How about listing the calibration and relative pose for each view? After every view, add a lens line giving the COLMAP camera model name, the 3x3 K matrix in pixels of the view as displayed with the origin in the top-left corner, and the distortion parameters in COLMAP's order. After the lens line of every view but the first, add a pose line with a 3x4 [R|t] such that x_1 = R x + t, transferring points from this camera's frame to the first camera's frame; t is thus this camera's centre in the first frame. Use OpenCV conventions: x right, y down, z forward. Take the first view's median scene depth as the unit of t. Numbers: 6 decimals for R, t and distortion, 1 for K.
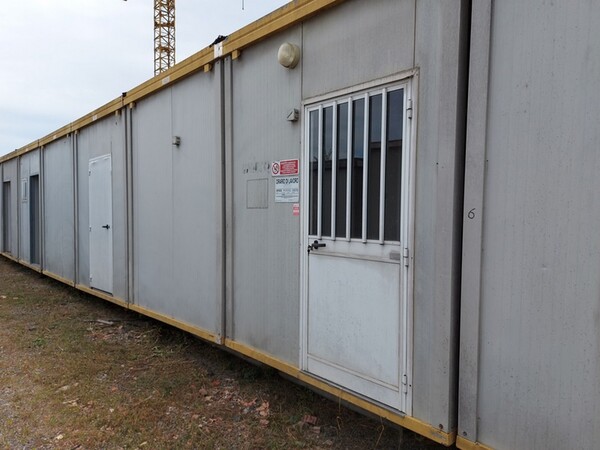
lens RADIAL K [[443.8, 0, 300.0], [0, 443.8, 225.0], [0, 0, 1]] dist [0.062215, -0.072918]
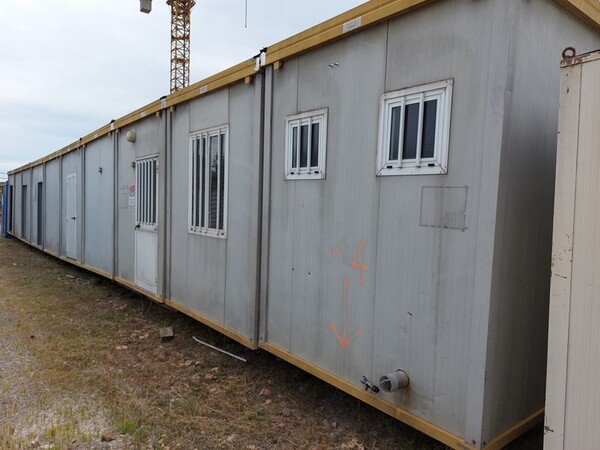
lens RADIAL K [[443.8, 0, 300.0], [0, 443.8, 225.0], [0, 0, 1]] dist [0.062215, -0.072918]
pose [[0.998240, 0.018377, -0.056380, 0.330188], [-0.018394, 0.999831, 0.000219, 0.009056], [0.056374, 0.000819, 0.998409, -0.393683]]
